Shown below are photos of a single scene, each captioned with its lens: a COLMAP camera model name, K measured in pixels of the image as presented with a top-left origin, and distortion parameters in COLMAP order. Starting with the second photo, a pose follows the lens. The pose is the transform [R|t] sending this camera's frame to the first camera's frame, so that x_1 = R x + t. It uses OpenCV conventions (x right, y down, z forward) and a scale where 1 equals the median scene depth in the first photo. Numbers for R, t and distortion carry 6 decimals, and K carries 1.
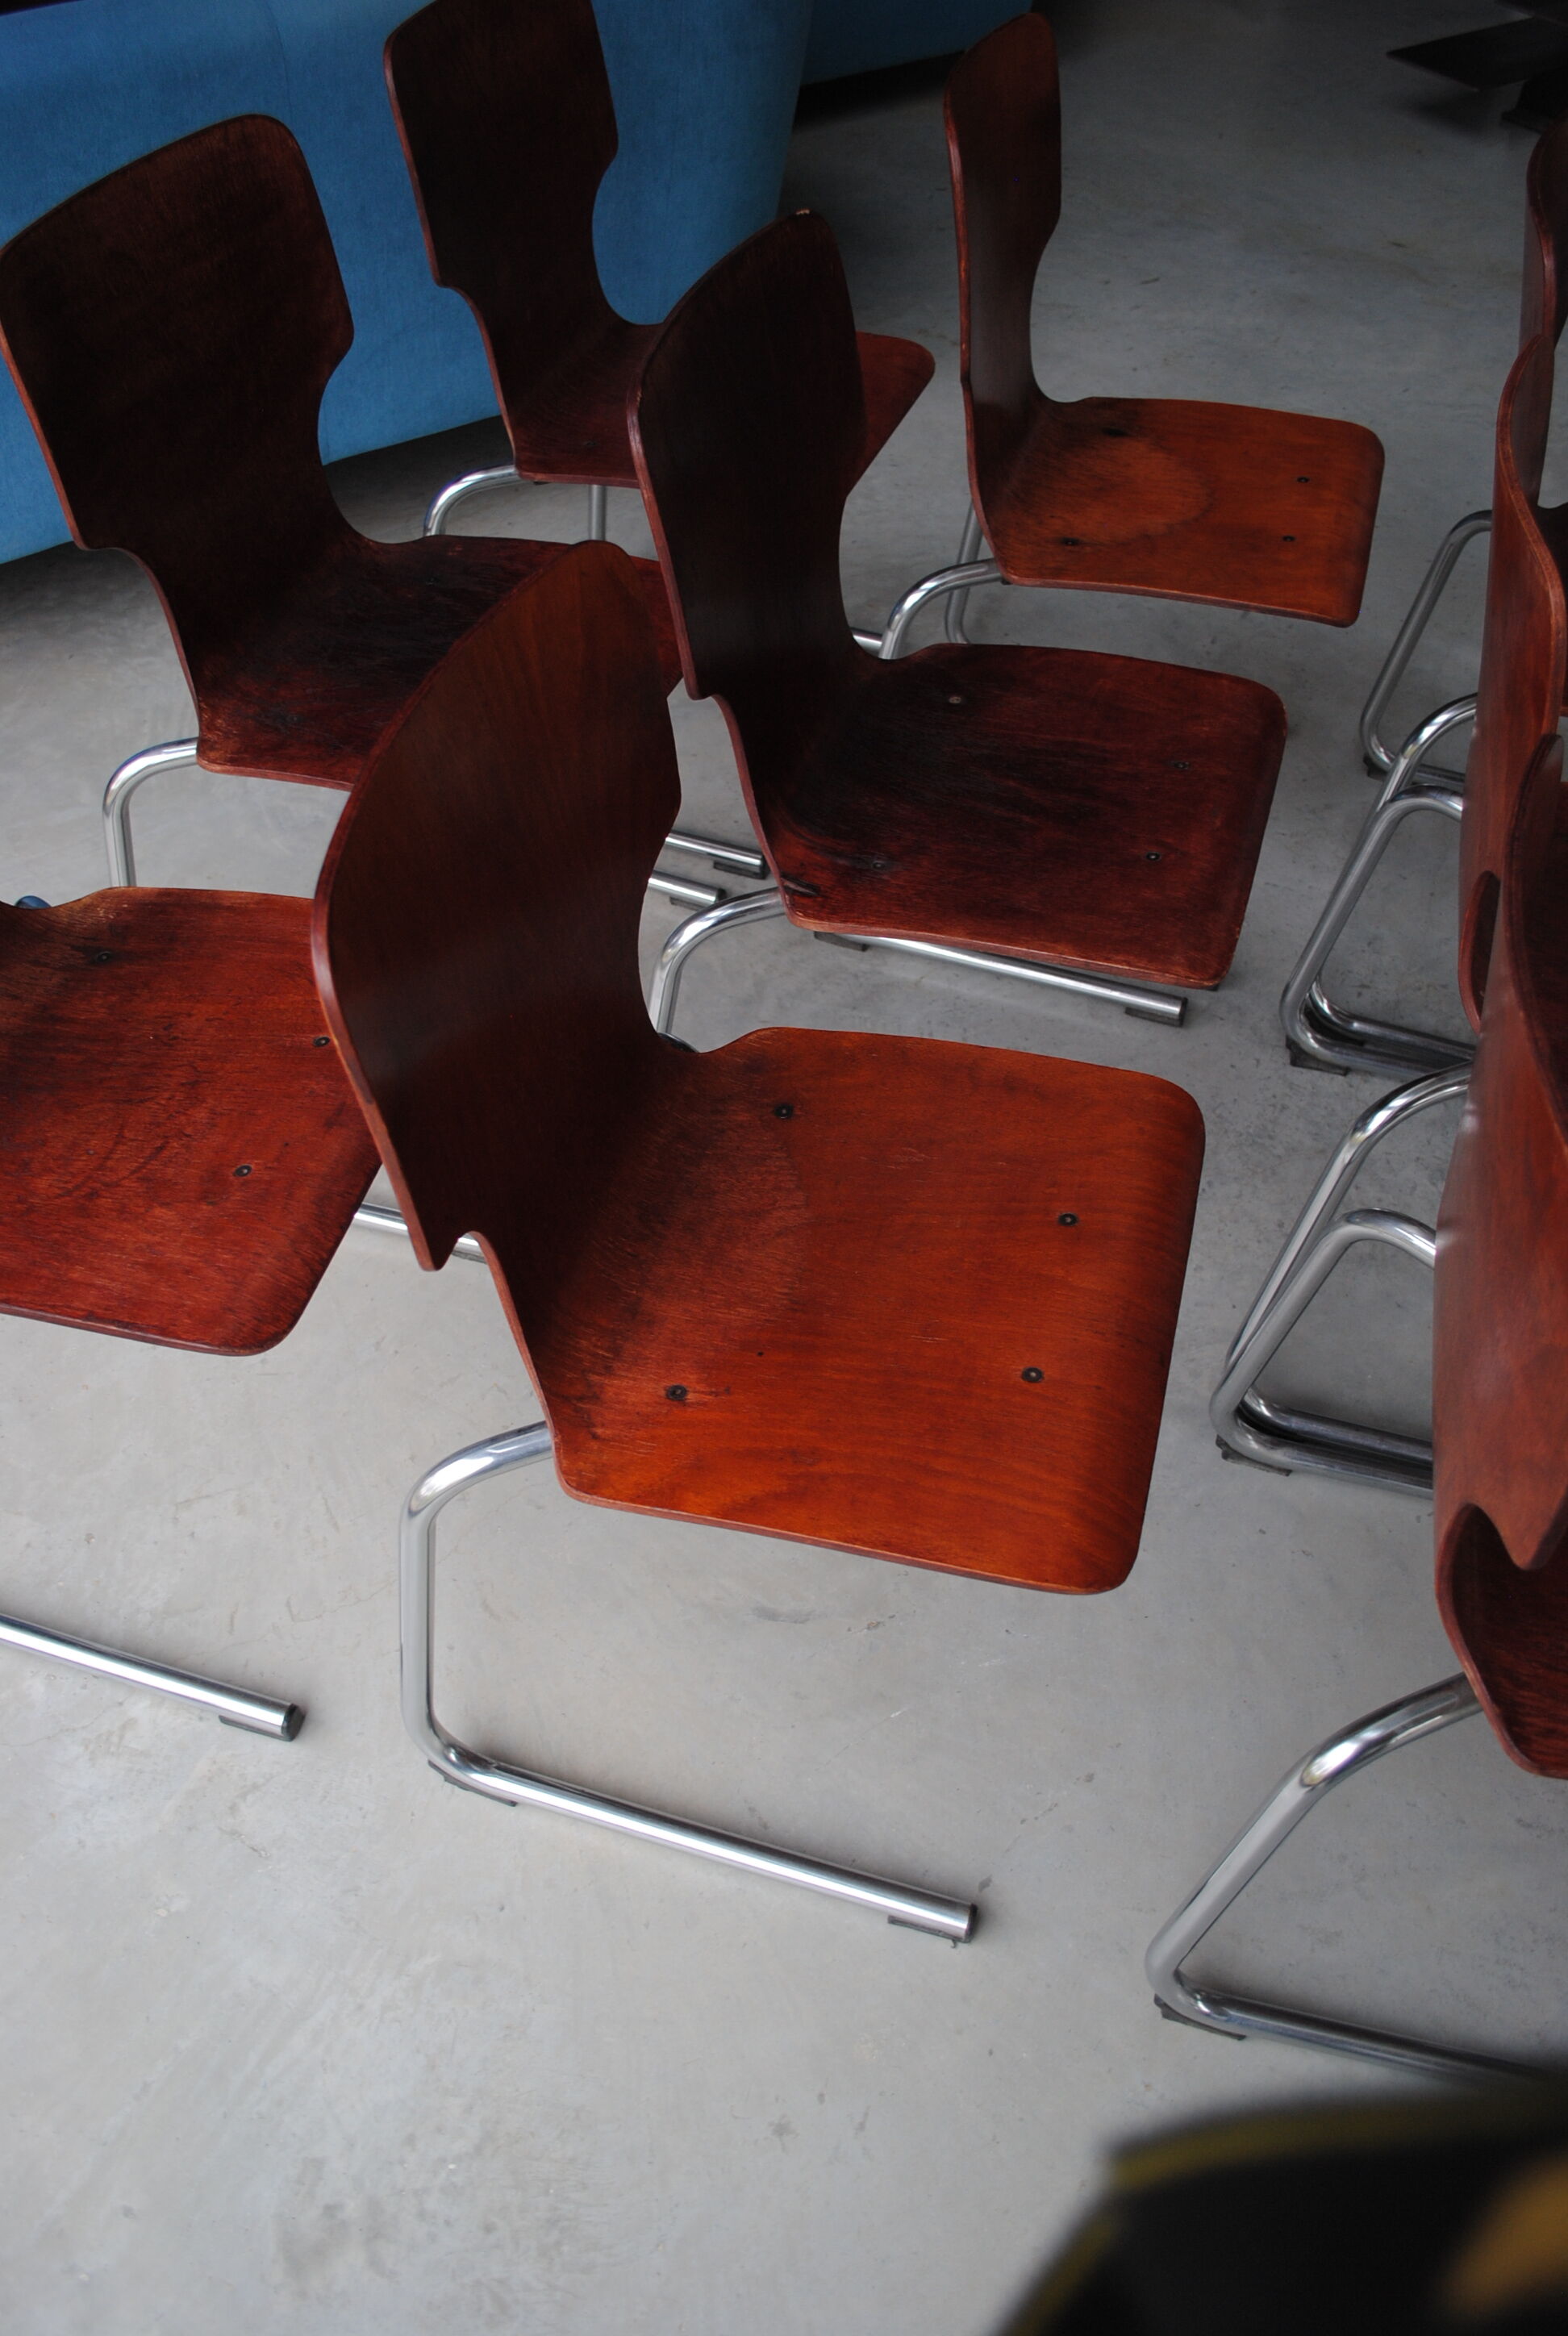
lens RADIAL K [[1828.7, 0, 762.3], [0, 1828.7, 1152.2], [0, 0, 1]] dist [-0.086645, 0.018676]
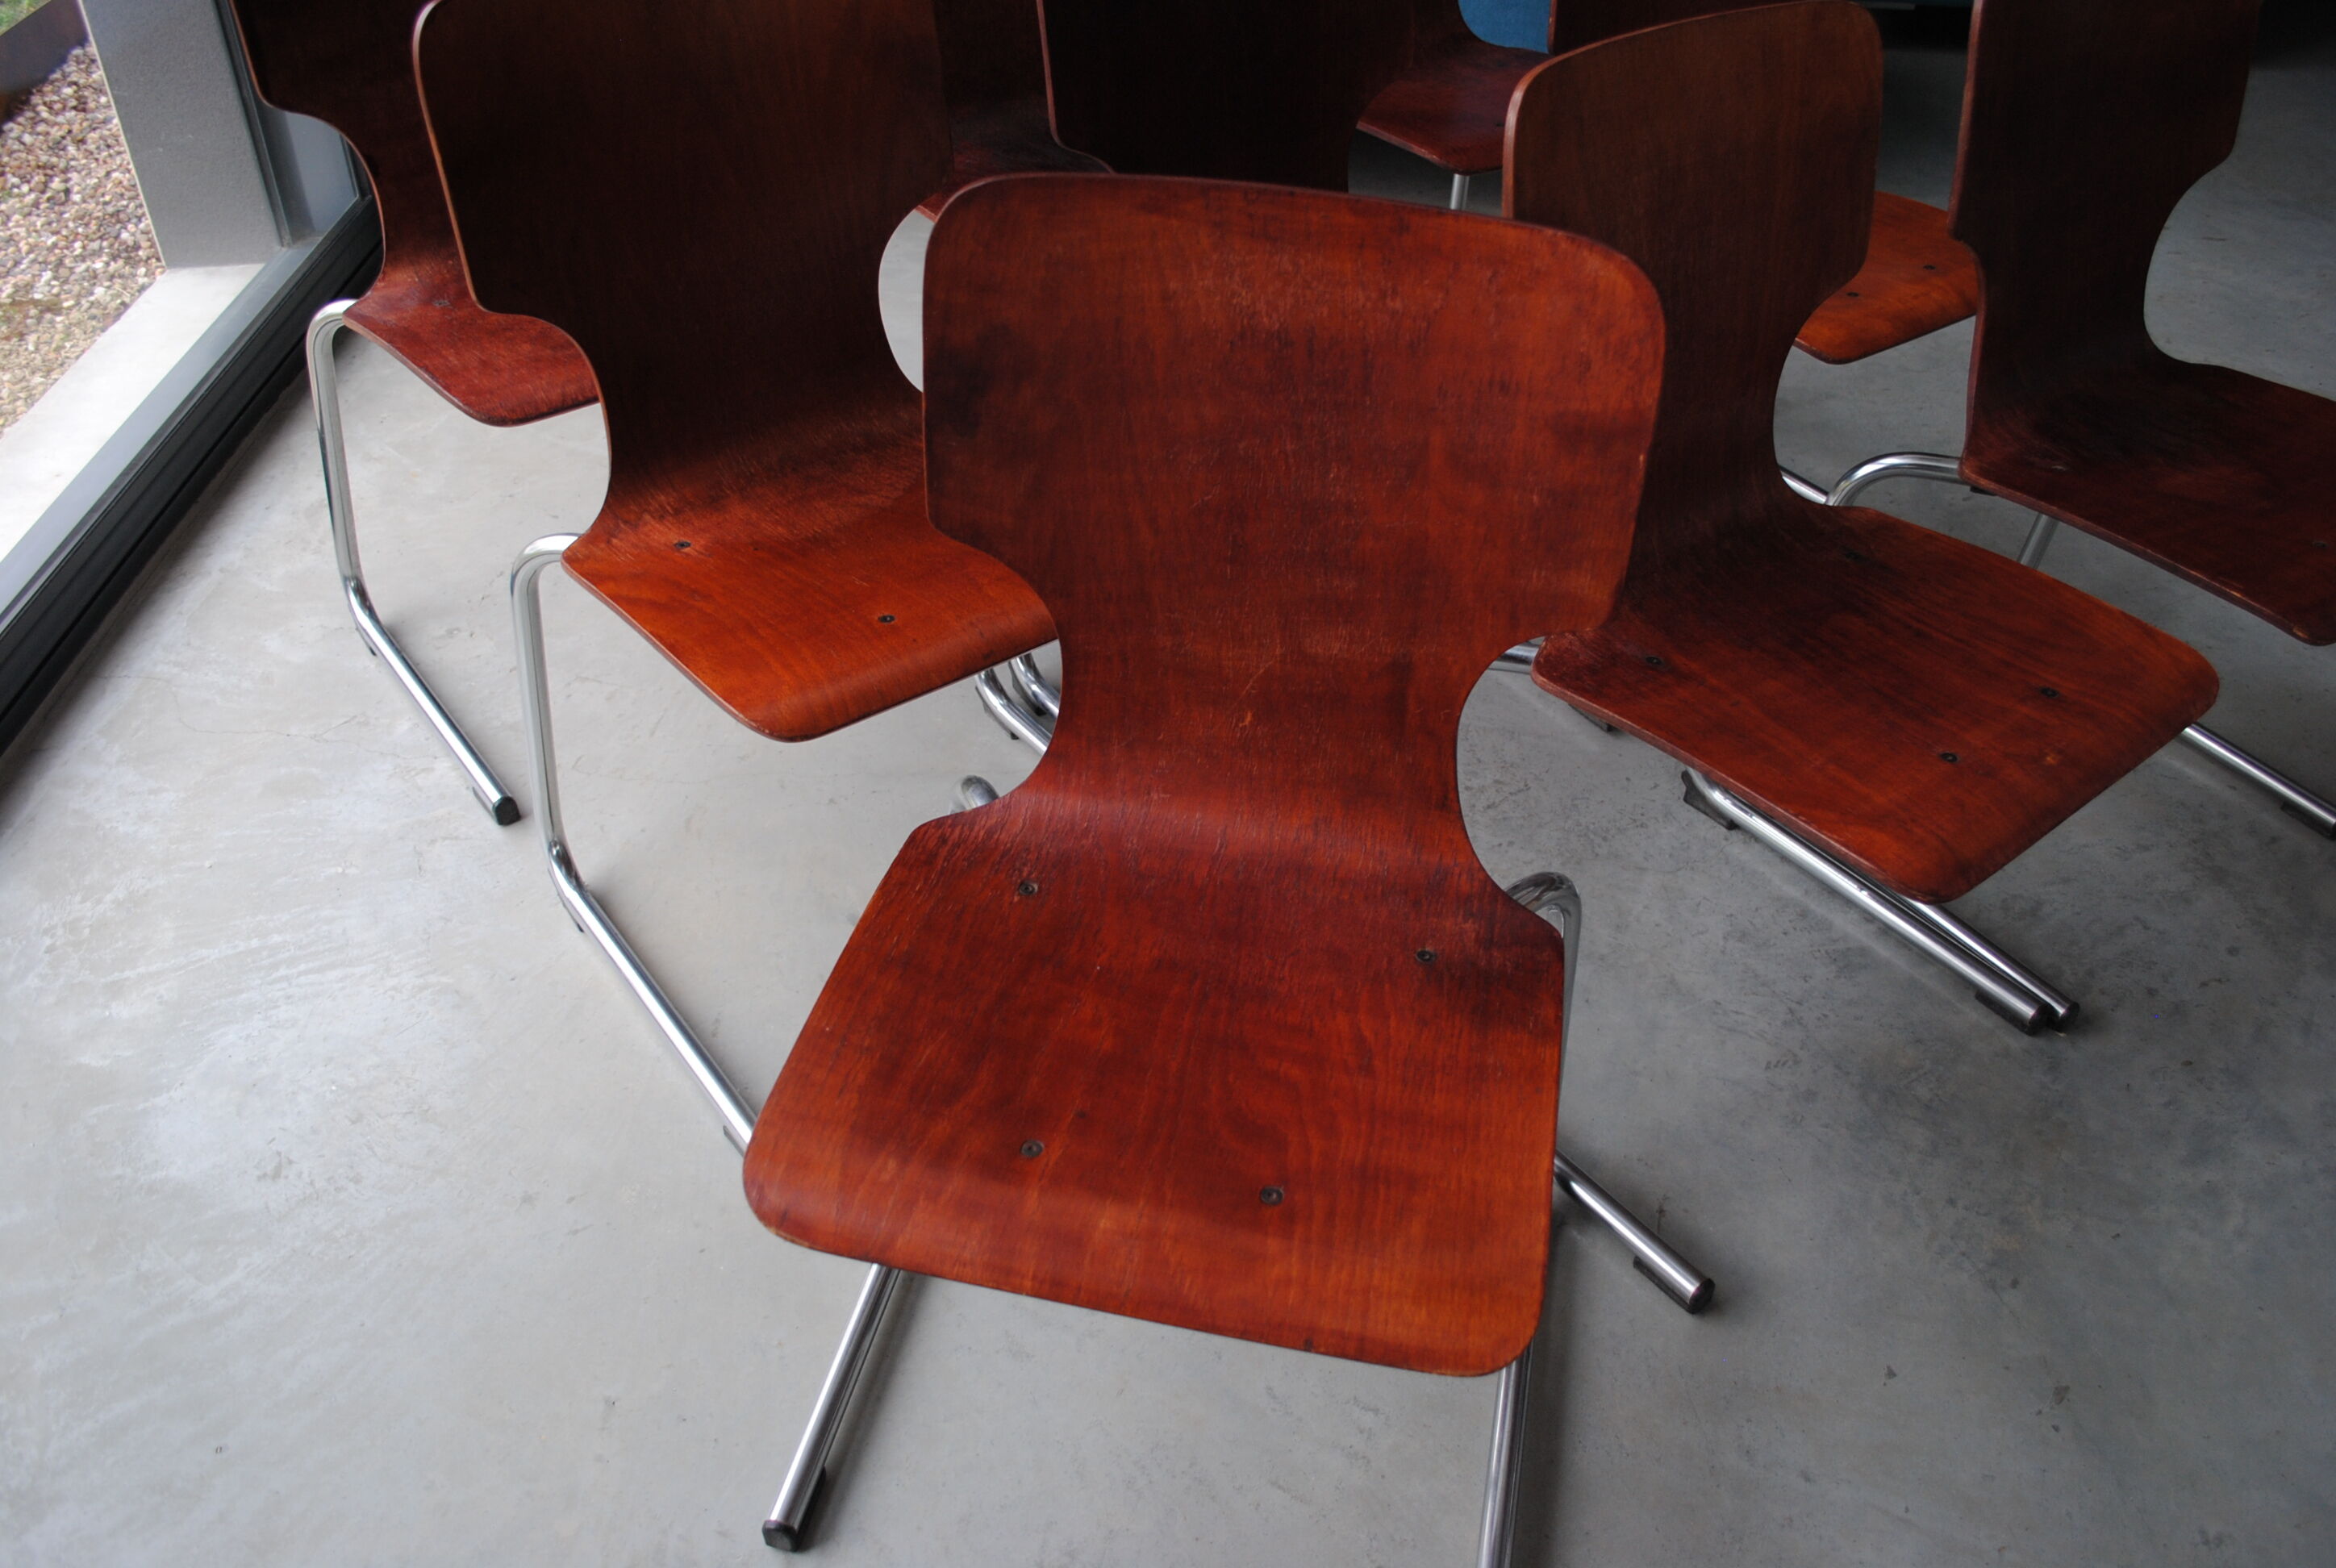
lens RADIAL K [[1828.7, 0, 1166.9], [0, 1828.7, 784.8], [0, 0, 1]] dist [-0.086645, 0.018676]
pose [[0.812404, 0.381266, -0.441176, 0.702528], [-0.443136, 0.895463, -0.042150, 0.154225], [0.378986, 0.229744, 0.896430, 0.034130]]
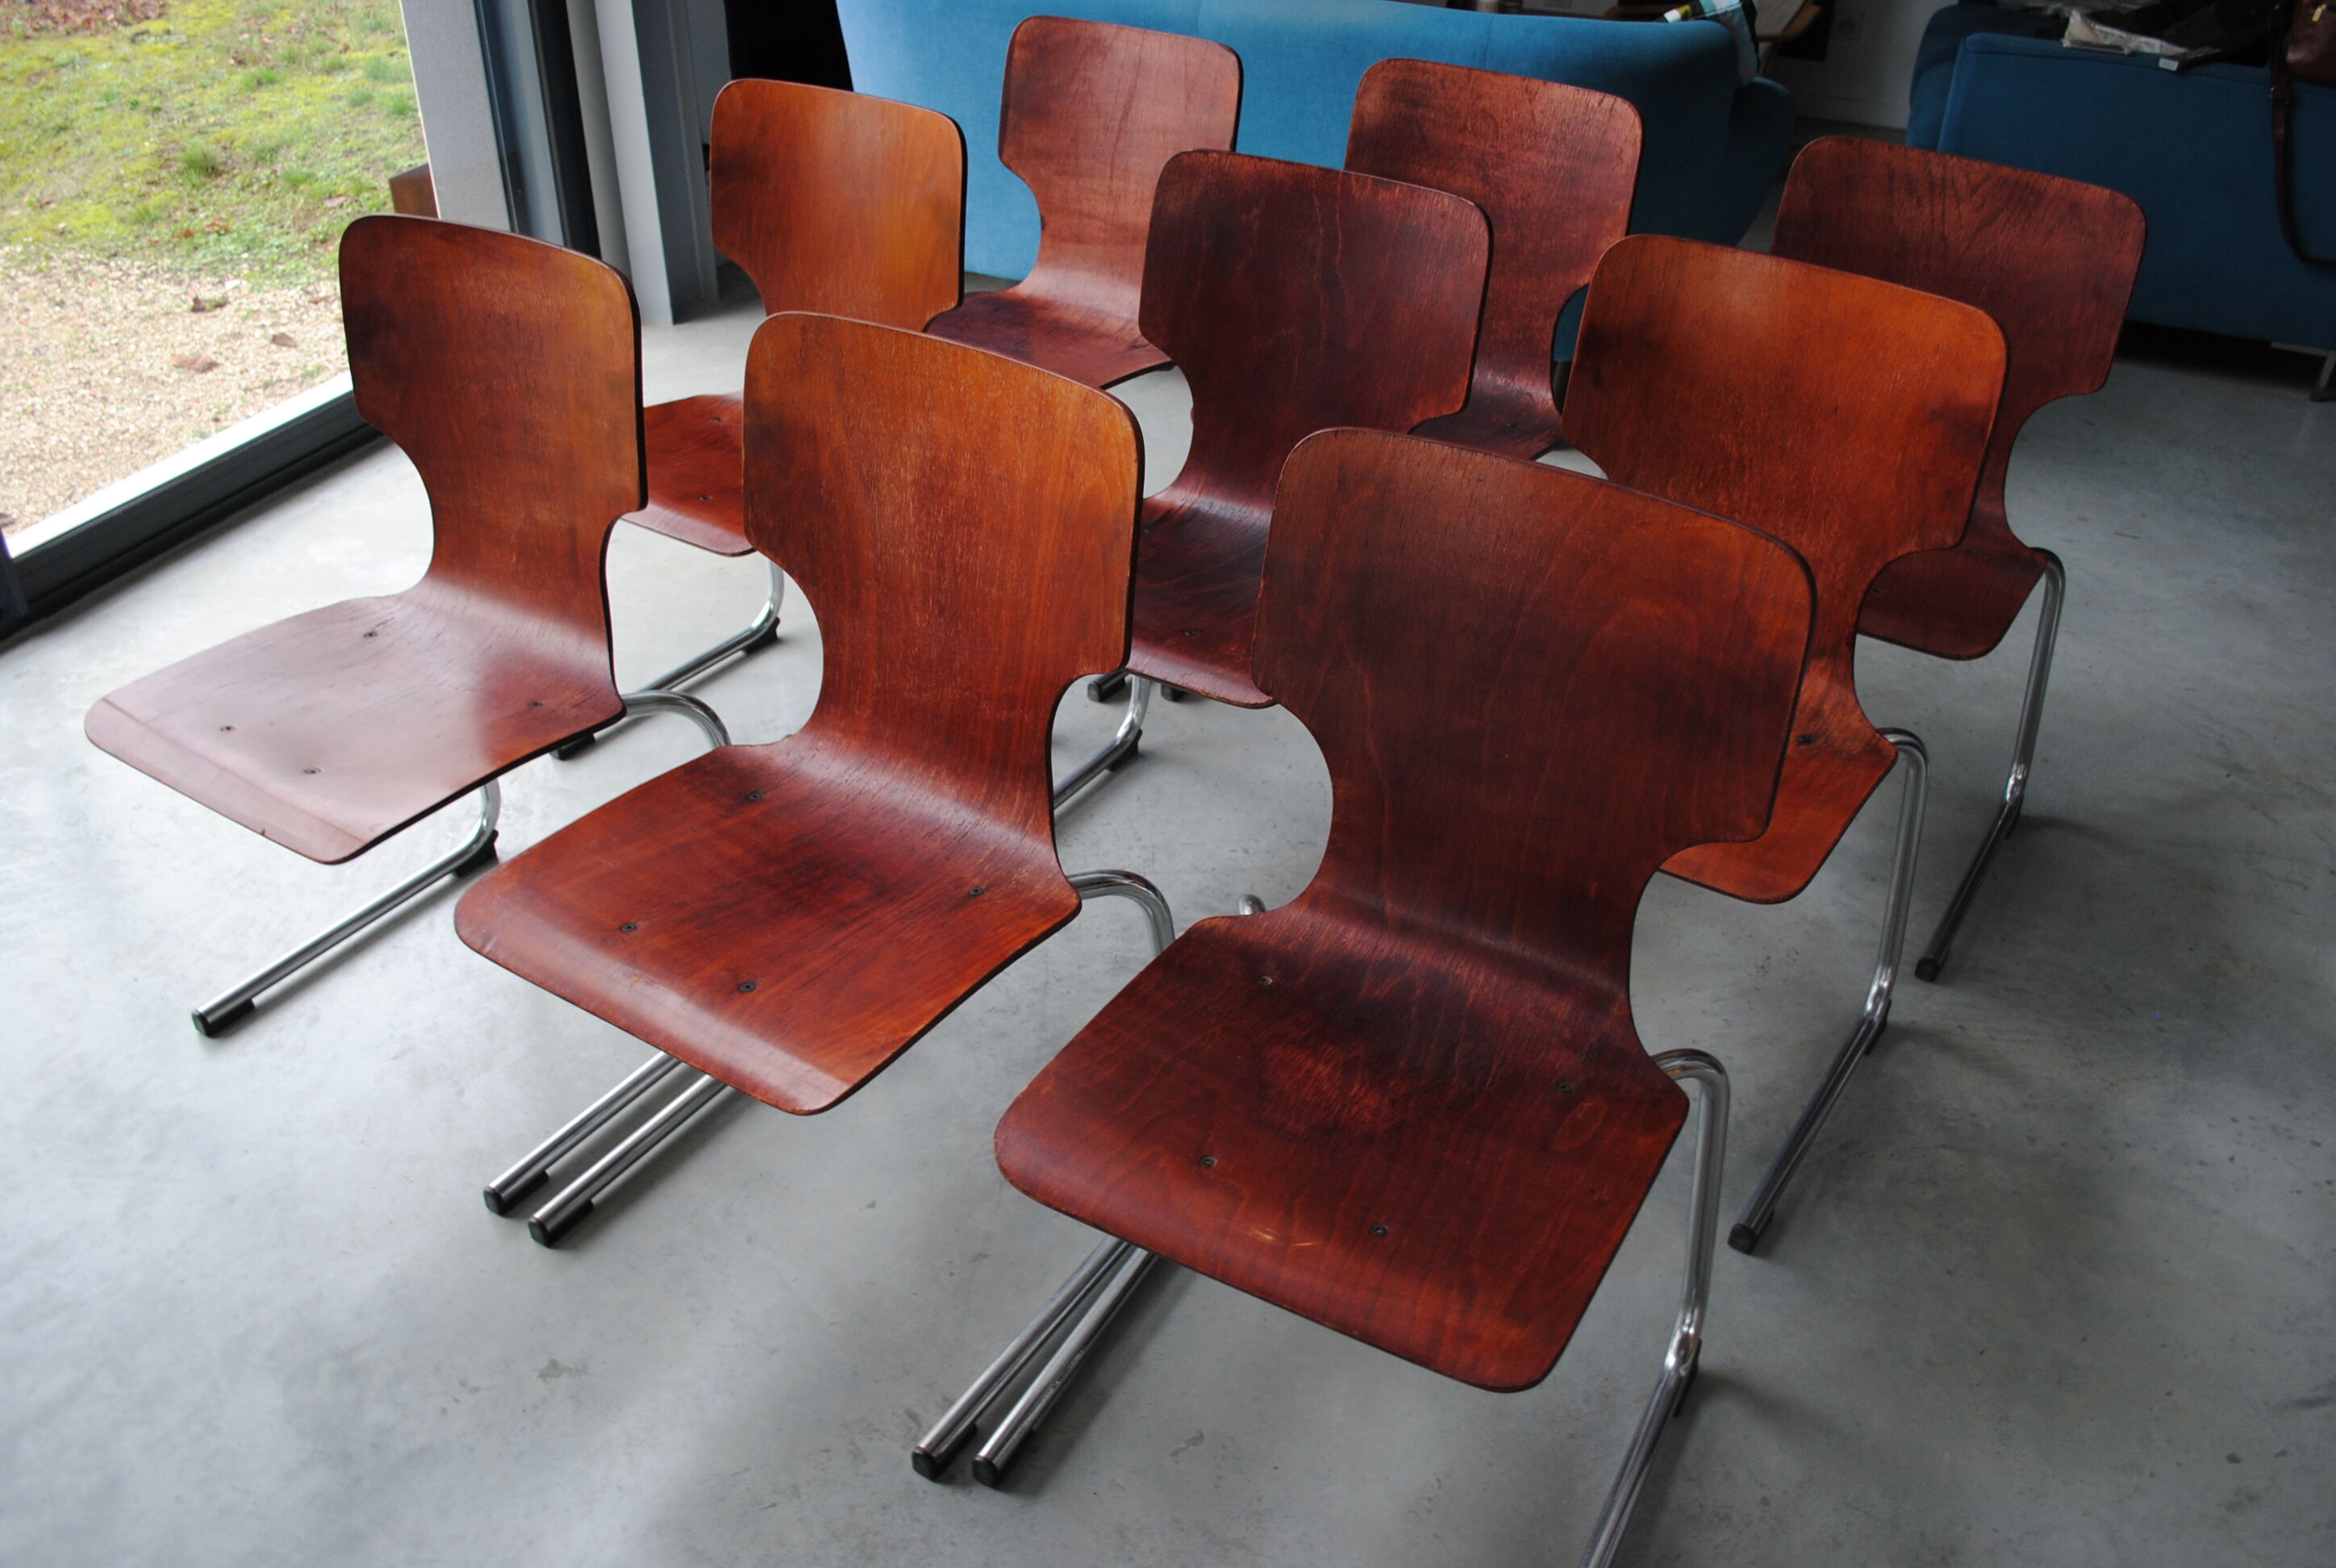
lens RADIAL K [[1828.7, 0, 1167.0], [0, 1828.7, 782.8], [0, 0, 1]] dist [-0.086645, 0.018676]
pose [[0.538435, 0.466195, -0.701961, 1.618238], [-0.634658, 0.772351, 0.026133, -0.181244], [0.554344, 0.431435, 0.711736, 0.210268]]
